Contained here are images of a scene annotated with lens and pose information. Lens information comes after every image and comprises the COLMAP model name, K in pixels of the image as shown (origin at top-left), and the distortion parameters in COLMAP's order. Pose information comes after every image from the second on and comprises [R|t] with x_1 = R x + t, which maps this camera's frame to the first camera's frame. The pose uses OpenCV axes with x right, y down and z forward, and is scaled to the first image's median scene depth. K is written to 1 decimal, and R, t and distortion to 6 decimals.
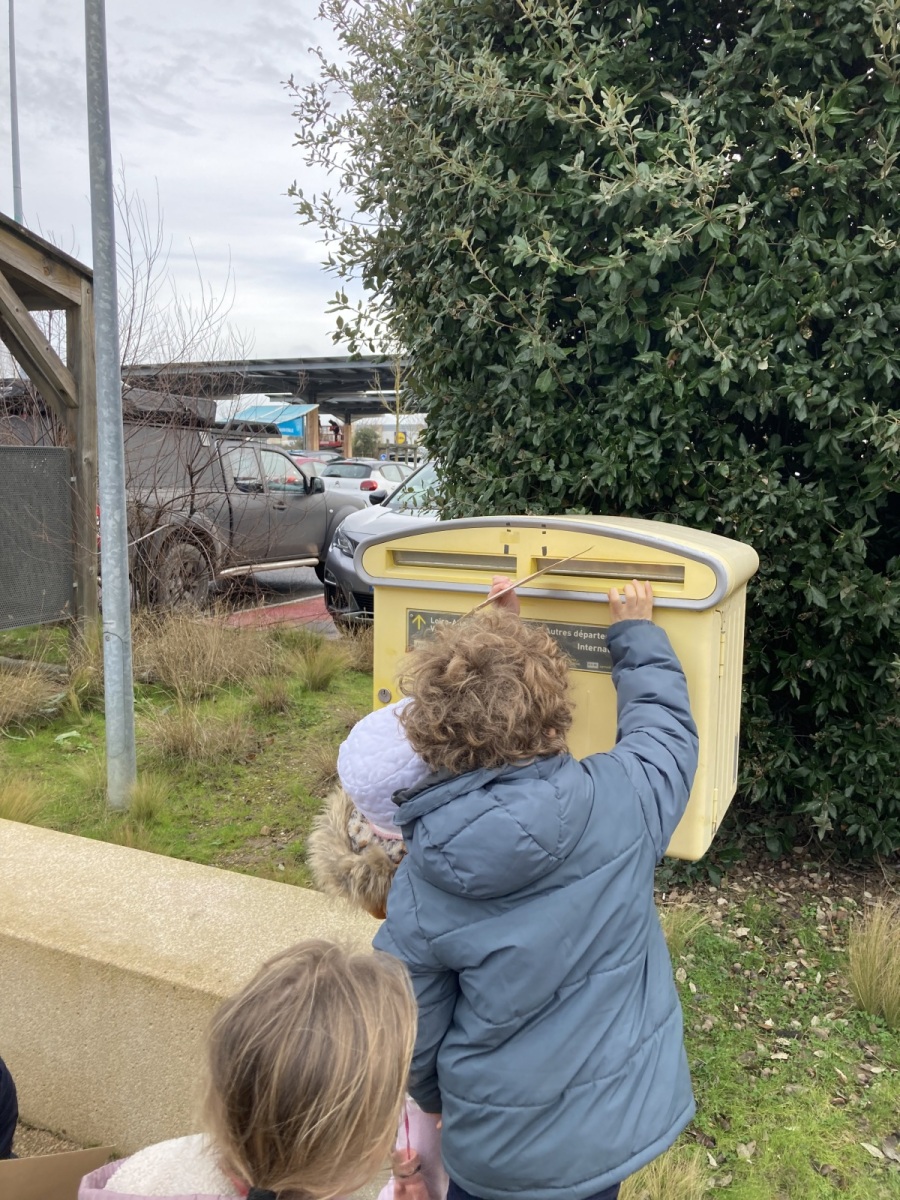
lens RADIAL K [[980.6, 0, 450.6], [0, 980.6, 595.3], [0, 0, 1]] dist [0.020760, -0.018688]
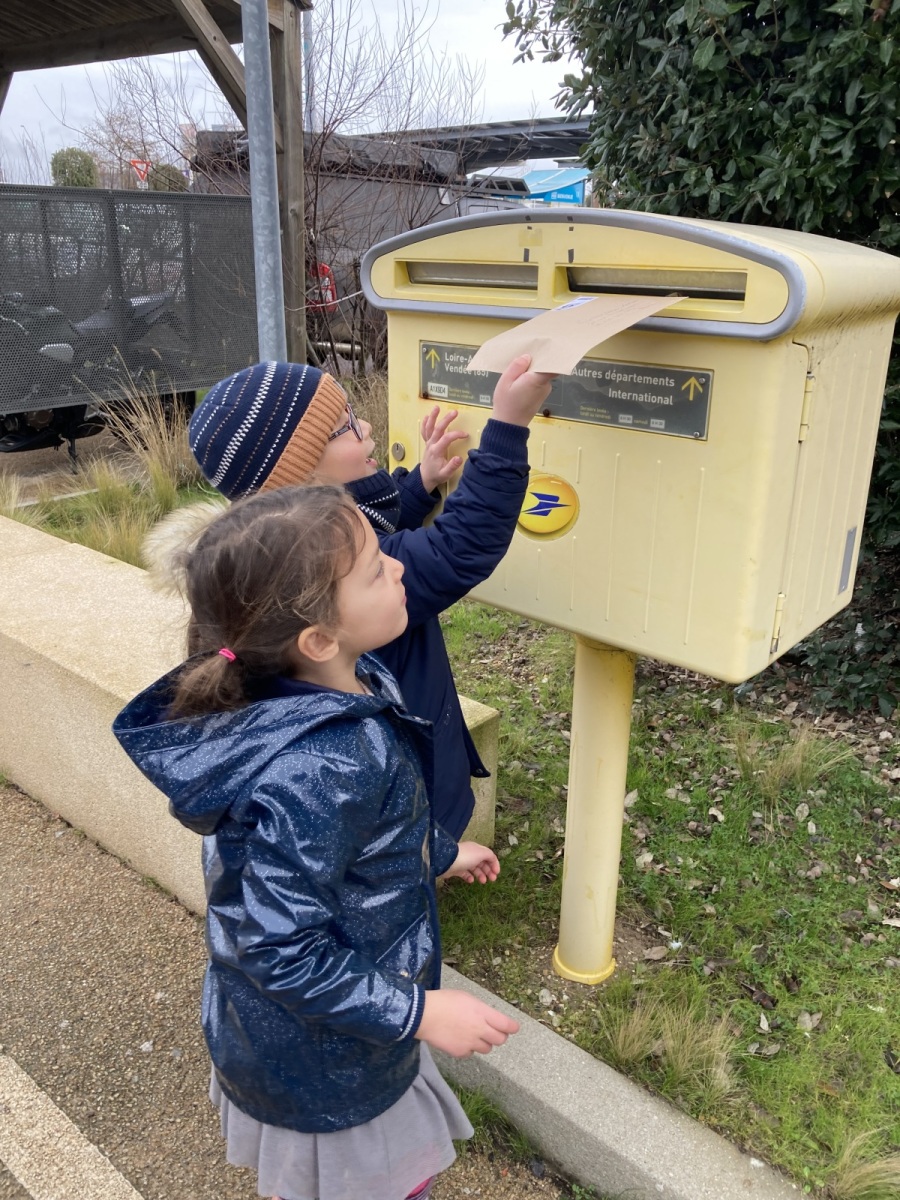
lens RADIAL K [[974.2, 0, 449.7], [0, 974.2, 592.9], [0, 0, 1]] dist [0.006703, 0.012744]
pose [[0.958342, 0.094895, -0.269397, 0.151885], [-0.035572, 0.975505, 0.217081, 0.029813], [0.283398, -0.198455, 0.938244, 0.160357]]
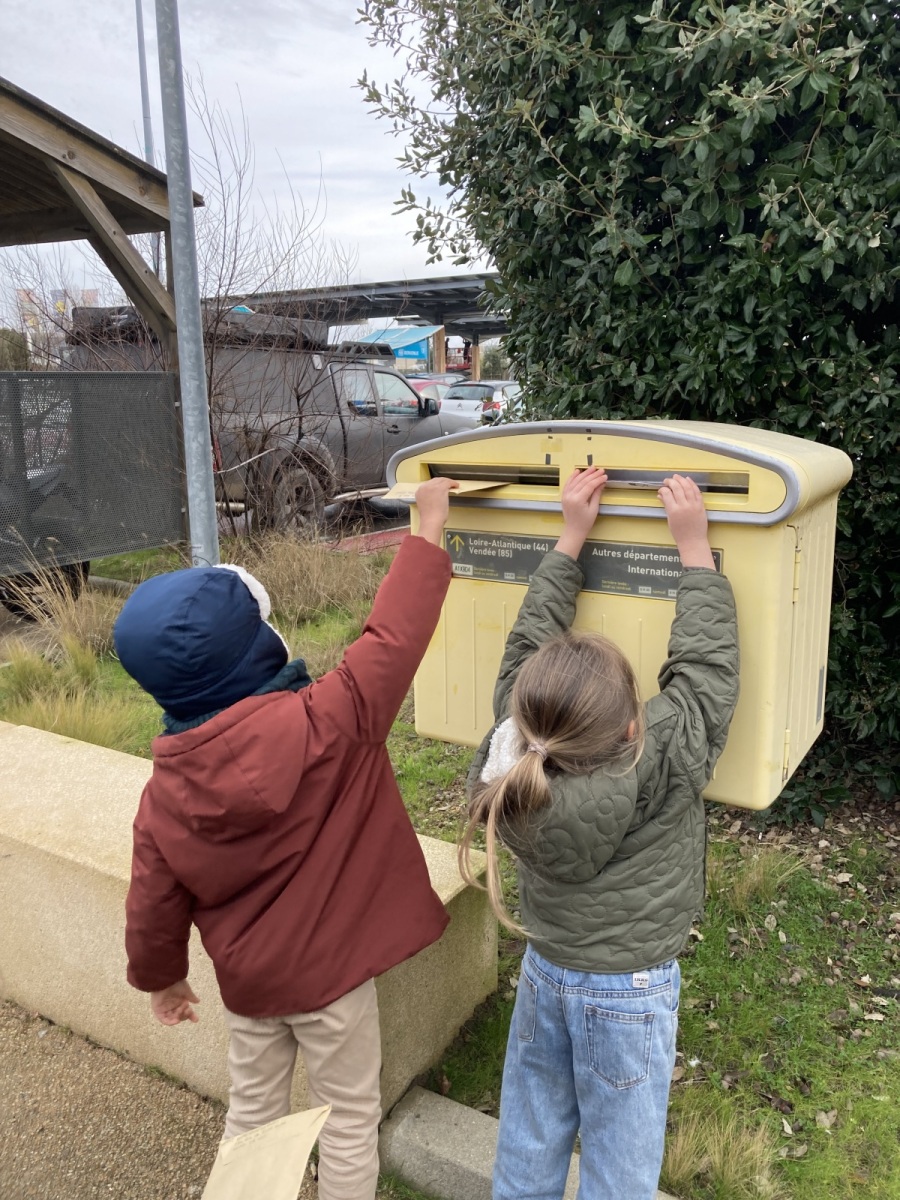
lens RADIAL K [[977.6, 0, 459.8], [0, 977.6, 592.7], [0, 0, 1]] dist [0.003345, 0.012660]
pose [[0.992030, -0.000154, -0.125998, 0.060096], [0.009636, 0.997163, 0.074651, 0.004666], [0.125629, -0.075270, 0.989218, 0.075015]]
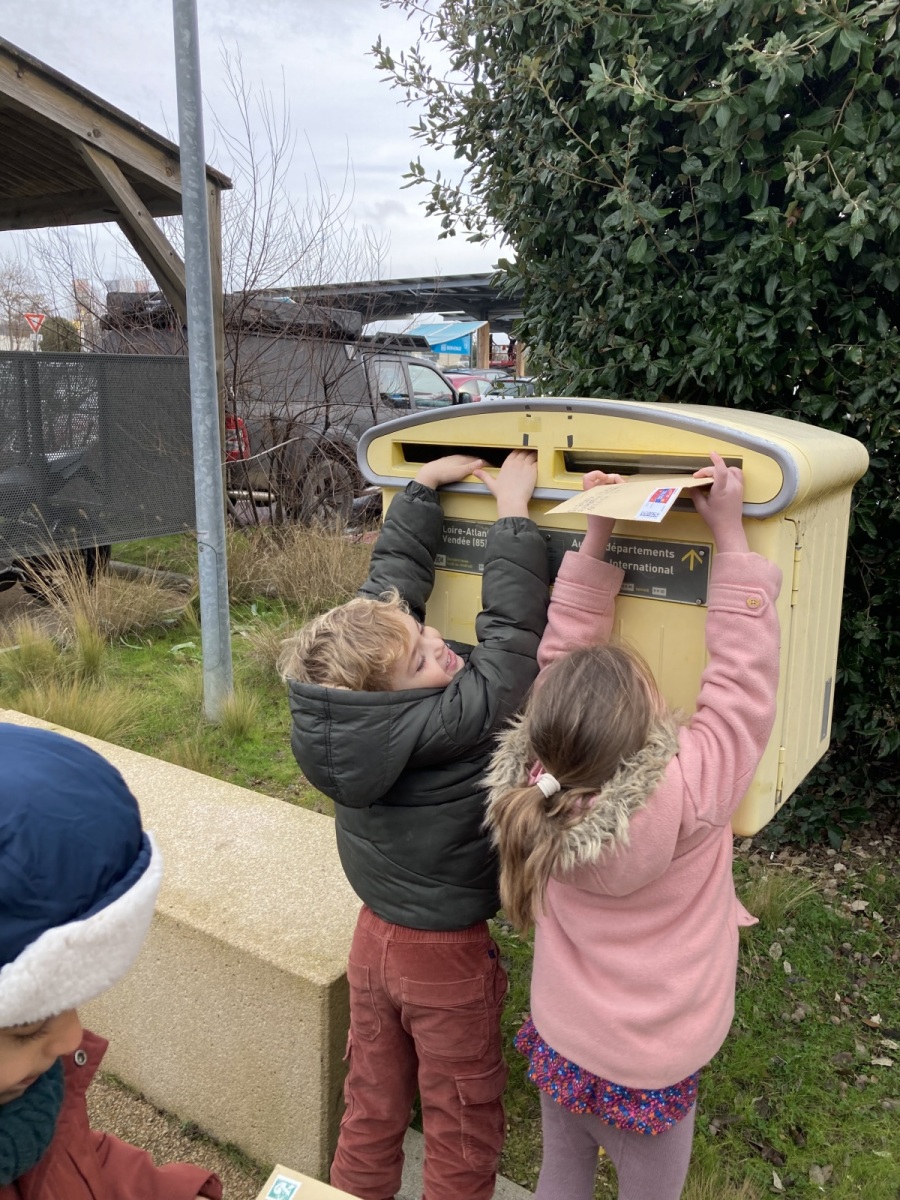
lens RADIAL K [[977.6, 0, 459.8], [0, 977.6, 592.7], [0, 0, 1]] dist [0.003345, 0.012660]
pose [[0.985604, 0.029817, -0.166422, 0.094957], [-0.017127, 0.996871, 0.077173, 0.011778], [0.168203, -0.073212, 0.983030, 0.134094]]
